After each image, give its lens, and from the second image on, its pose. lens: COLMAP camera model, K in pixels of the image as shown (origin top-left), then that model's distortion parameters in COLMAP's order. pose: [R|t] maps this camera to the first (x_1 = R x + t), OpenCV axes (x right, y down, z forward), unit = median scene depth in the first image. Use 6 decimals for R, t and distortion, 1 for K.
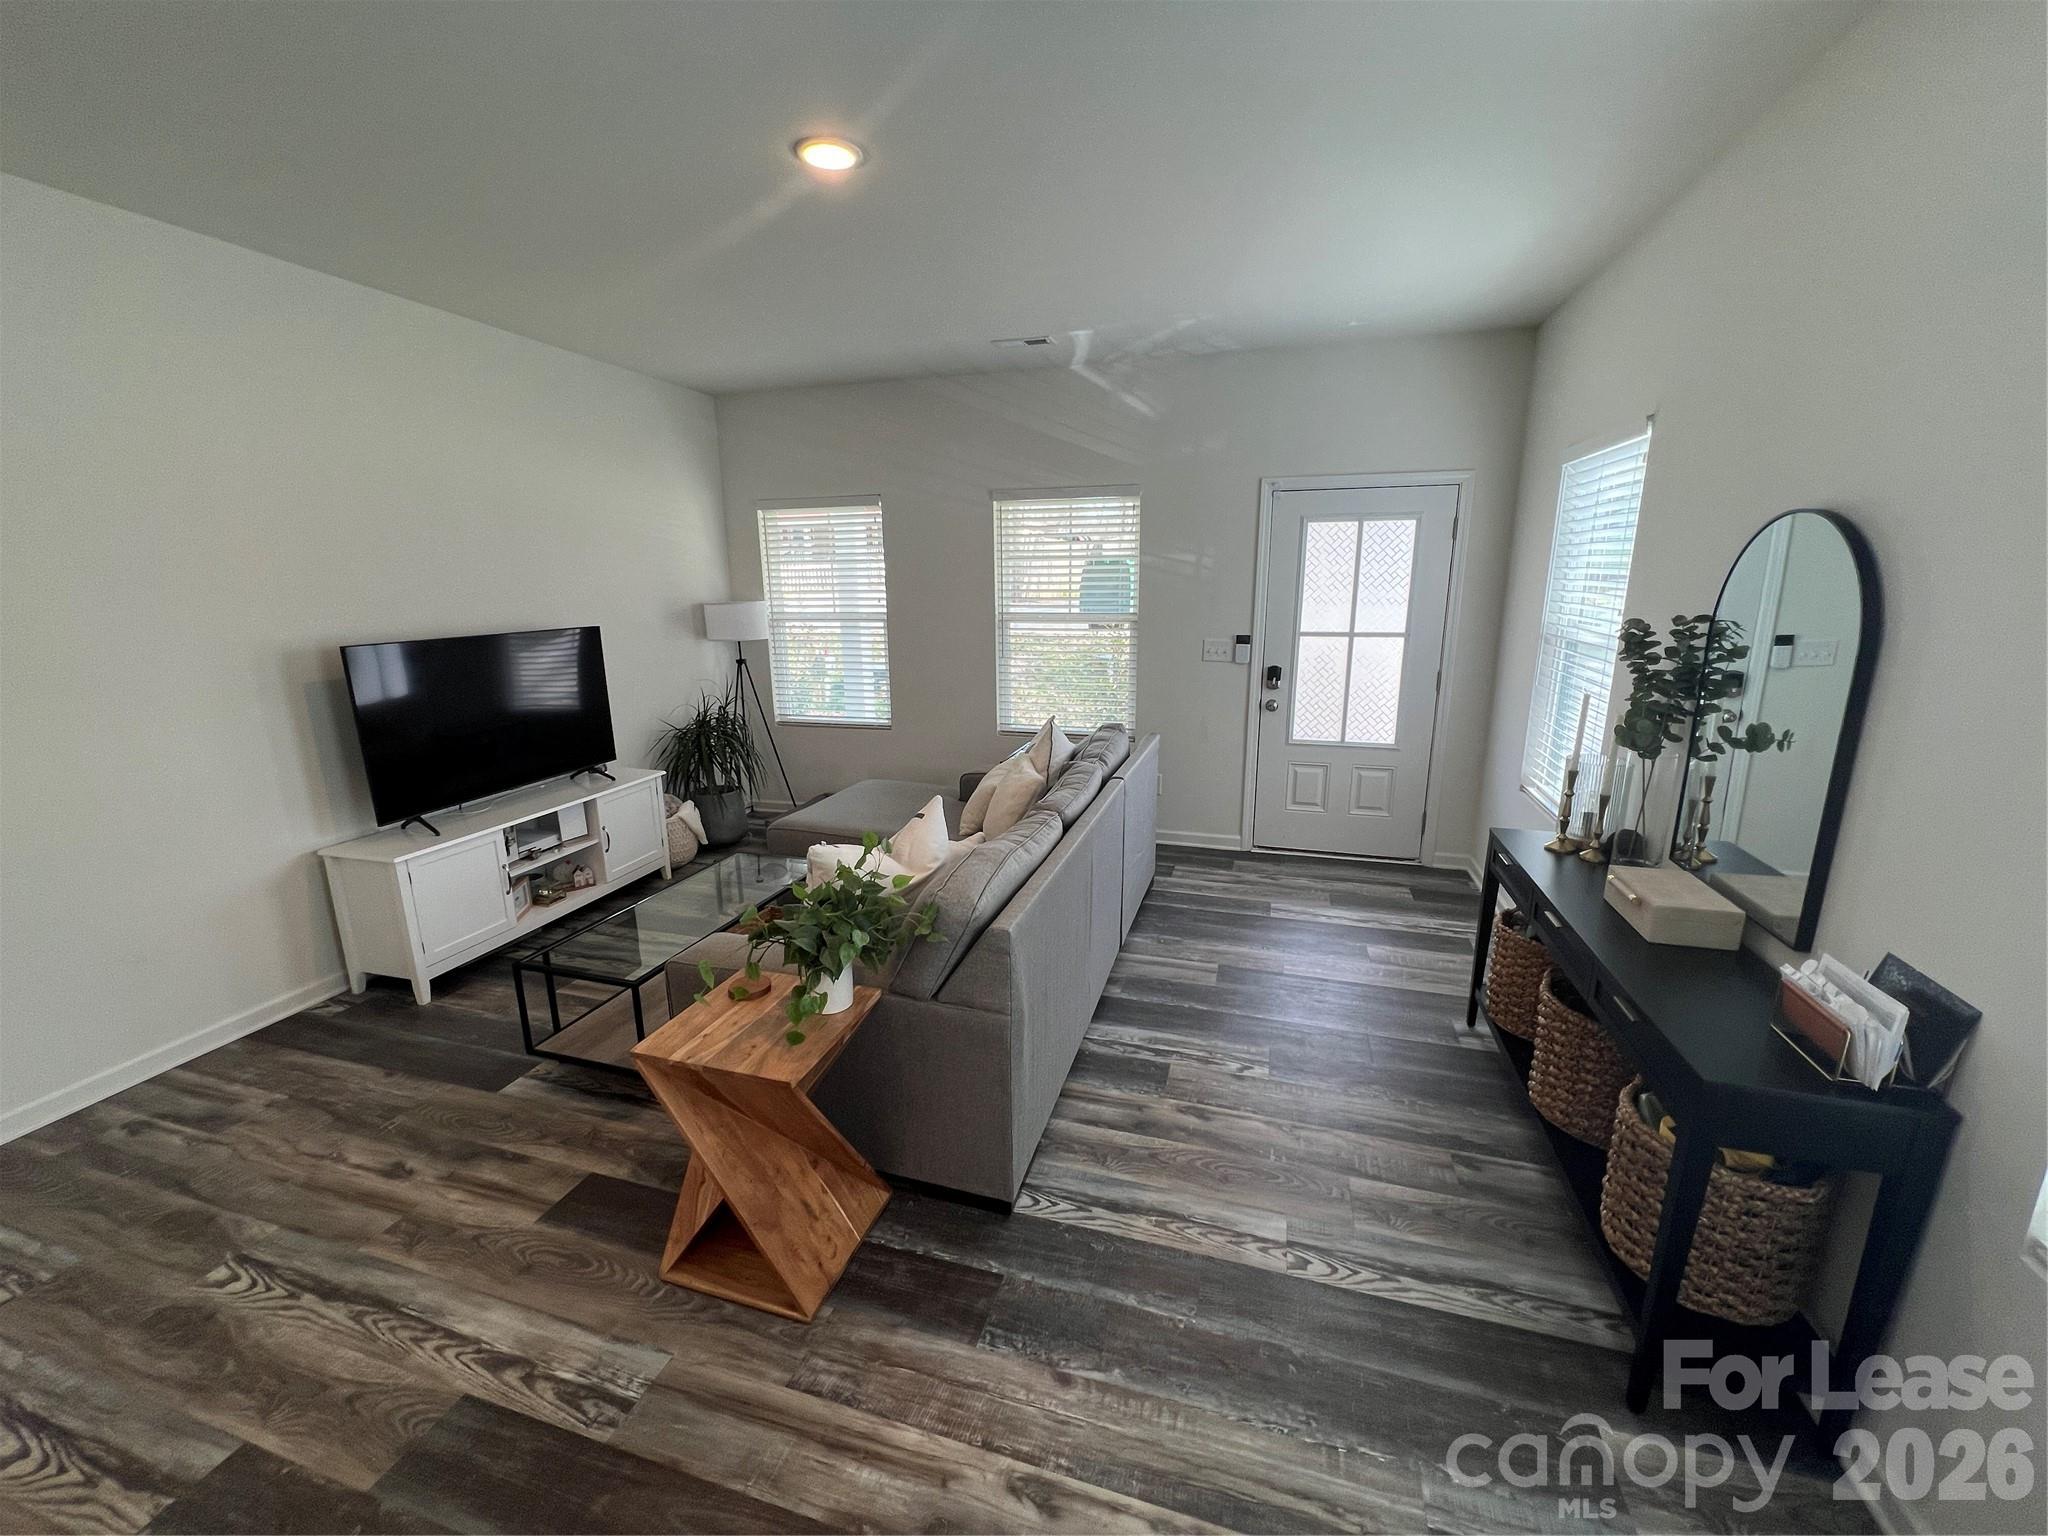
lens RADIAL K [[819.4, 0, 1032.0], [0, 819.4, 769.9], [0, 0, 1]] dist [0.001273, 0.000382]
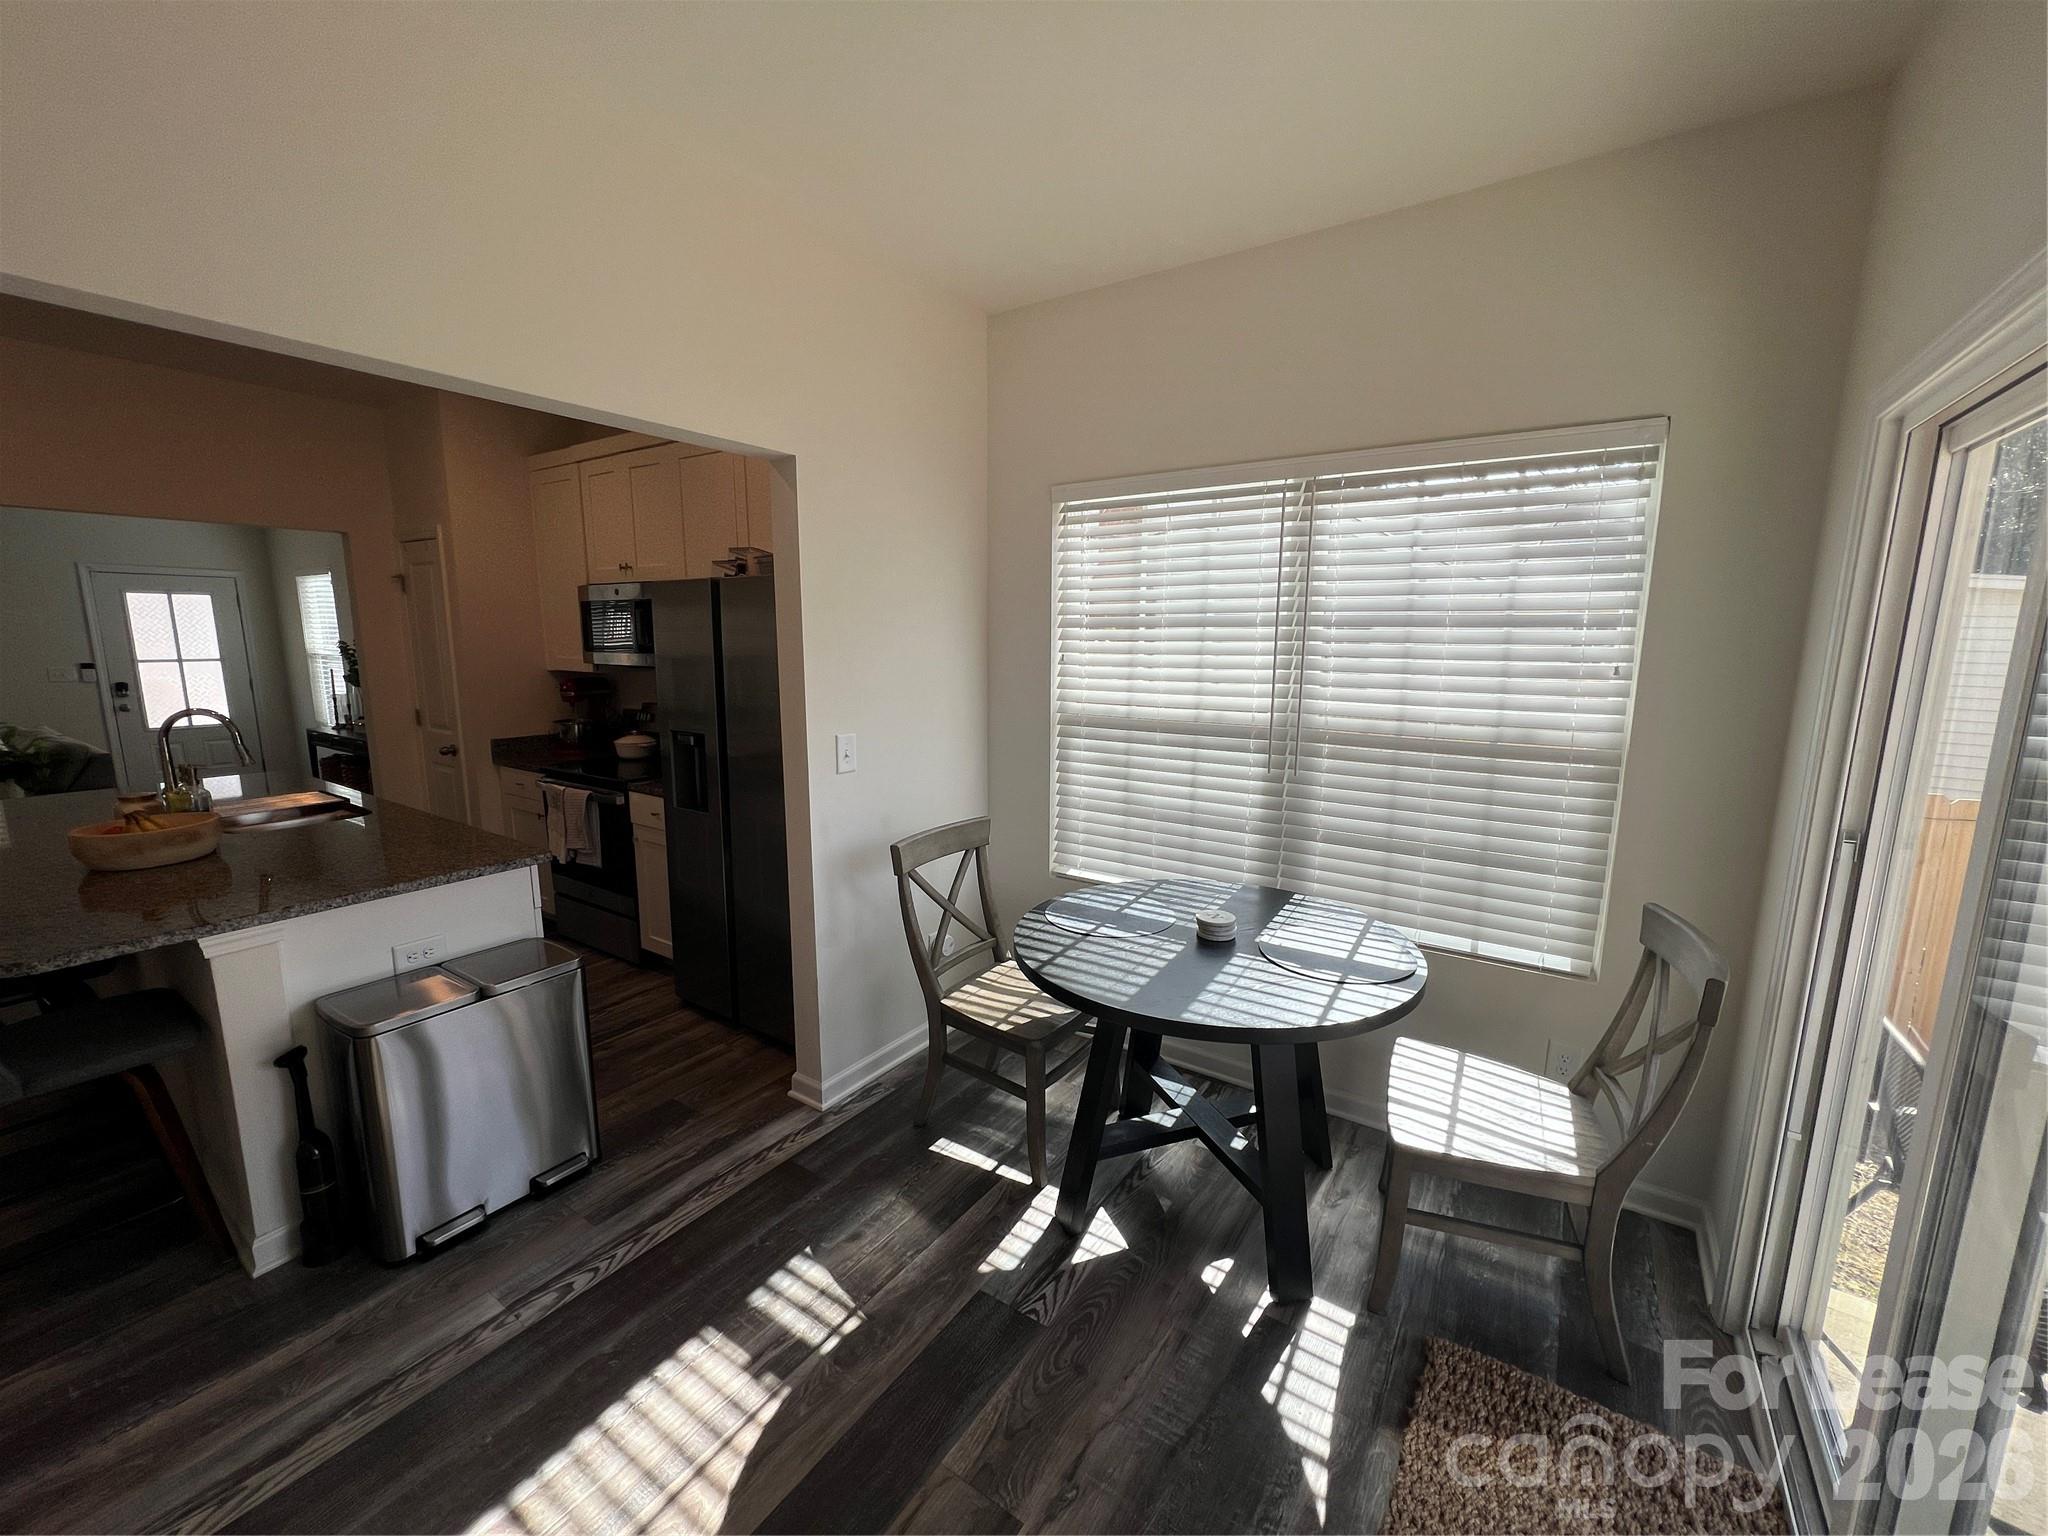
lens RADIAL K [[819.4, 0, 1026.6], [0, 819.4, 770.9], [0, 0, 1]] dist [0.001273, 0.000382]
pose [[0.307062, -0.151865, 0.939495, -0.698414], [0.208354, 0.973965, 0.089339, 0.268735], [-0.928602, 0.168315, 0.330709, -1.134843]]
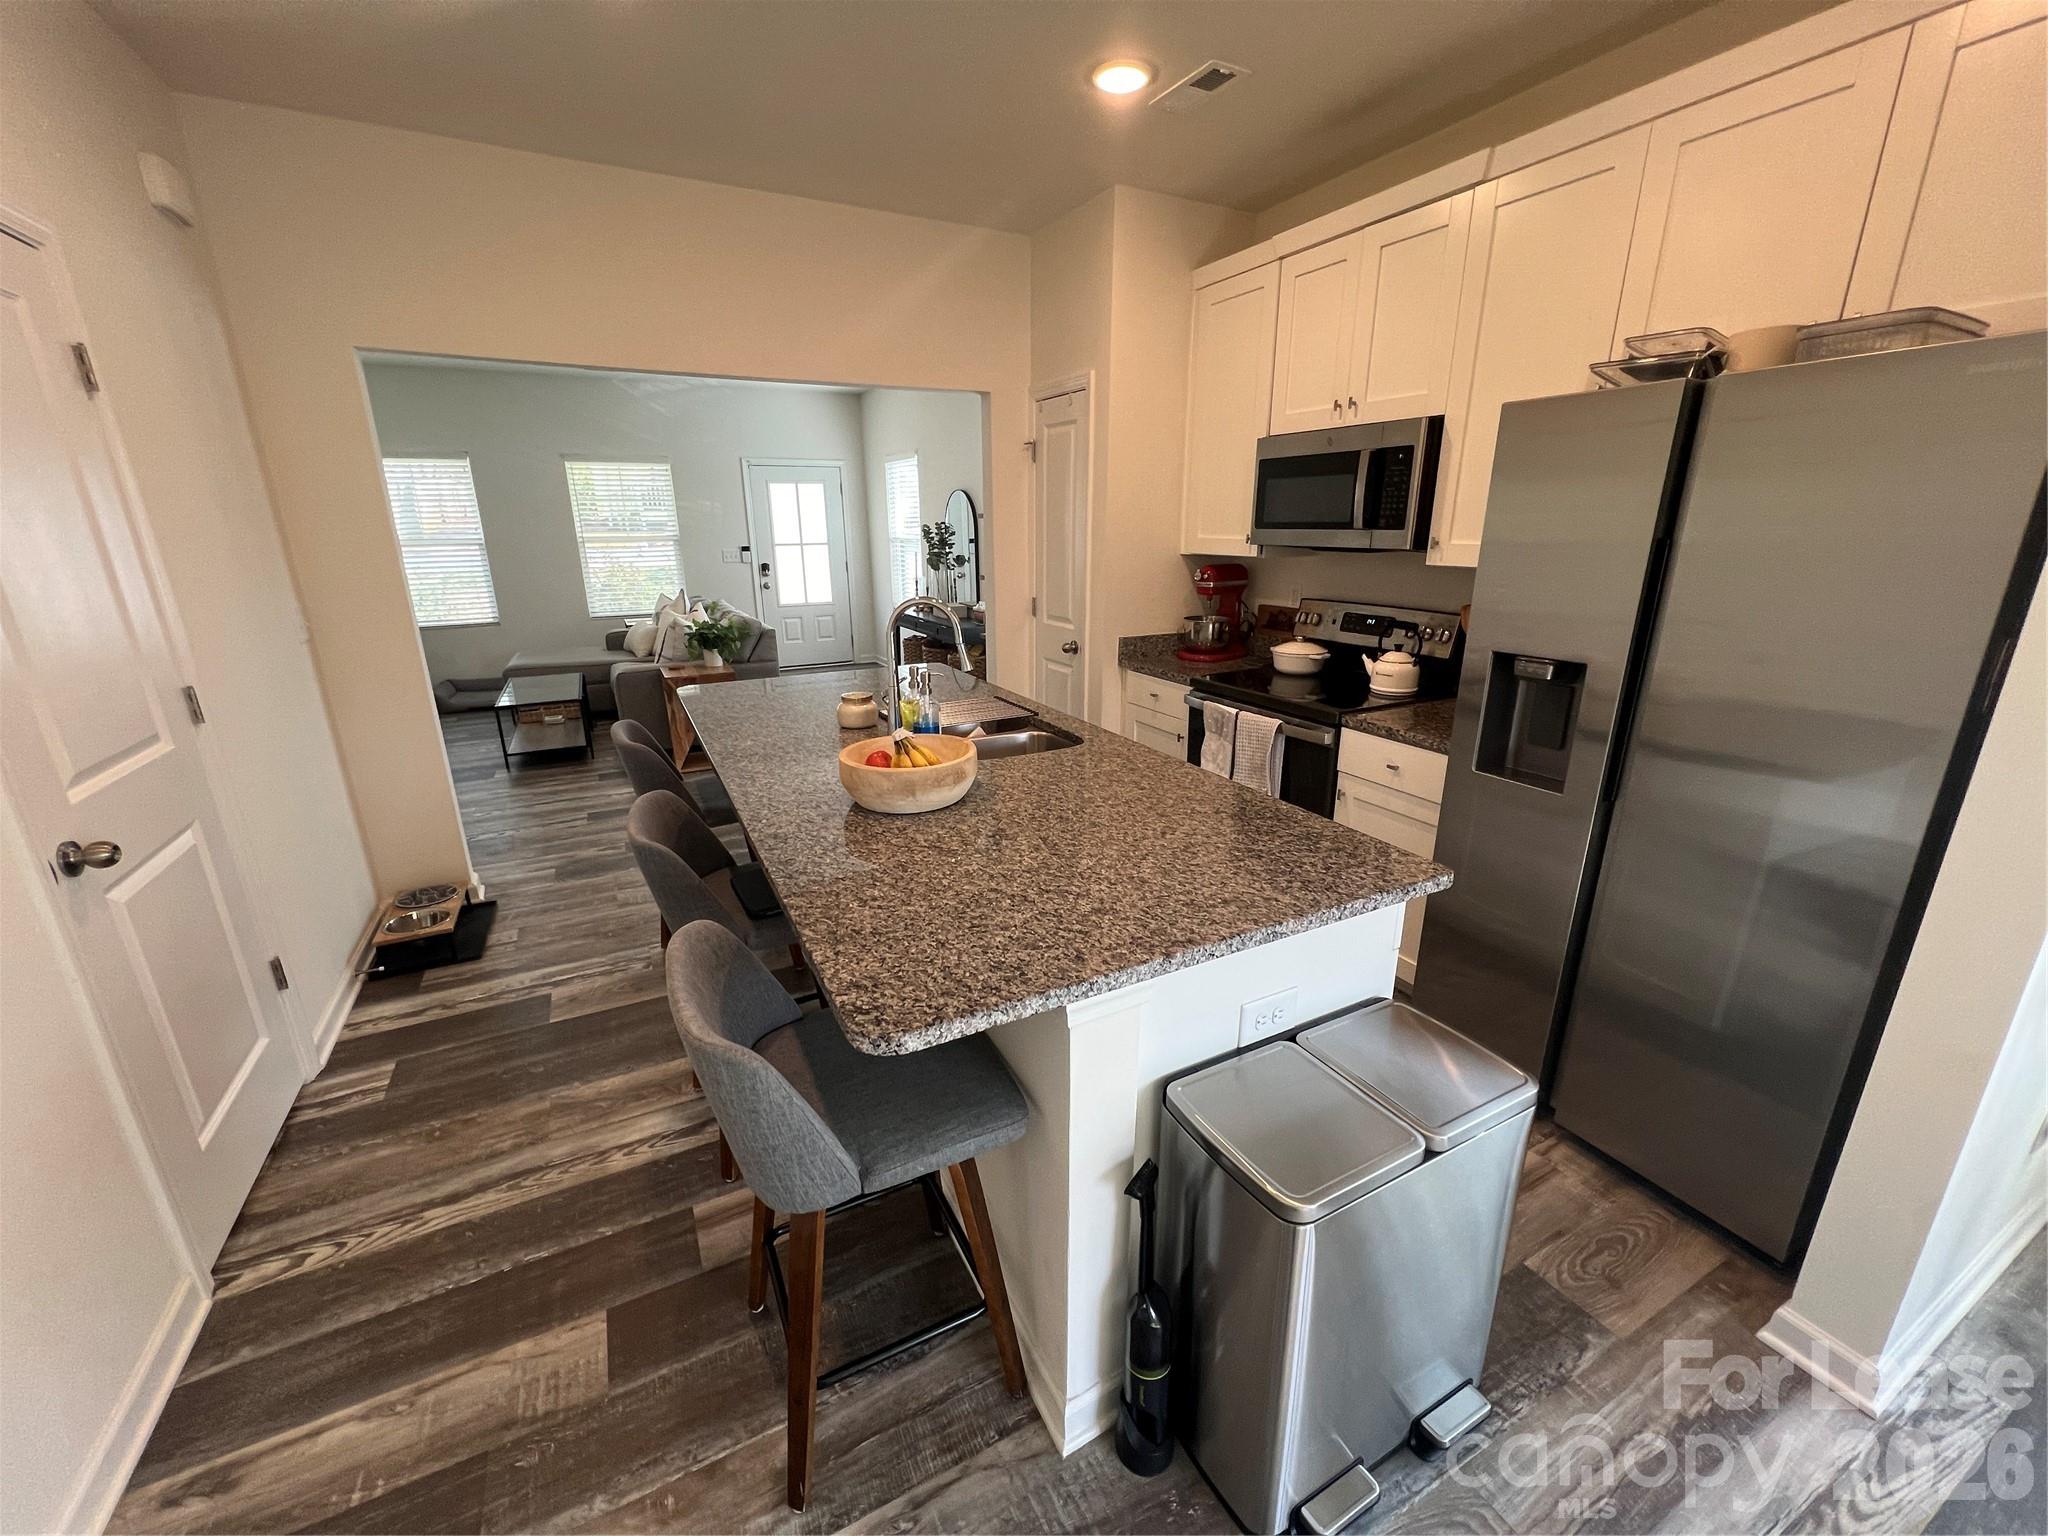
lens RADIAL K [[819.4, 0, 1027.1], [0, 819.4, 769.6], [0, 0, 1]] dist [0.001273, 0.000382]
pose [[0.722246, -0.202156, 0.661433, -0.607973], [0.160131, 0.979222, 0.124429, 0.197773], [-0.672844, 0.016047, 0.739610, -0.763488]]
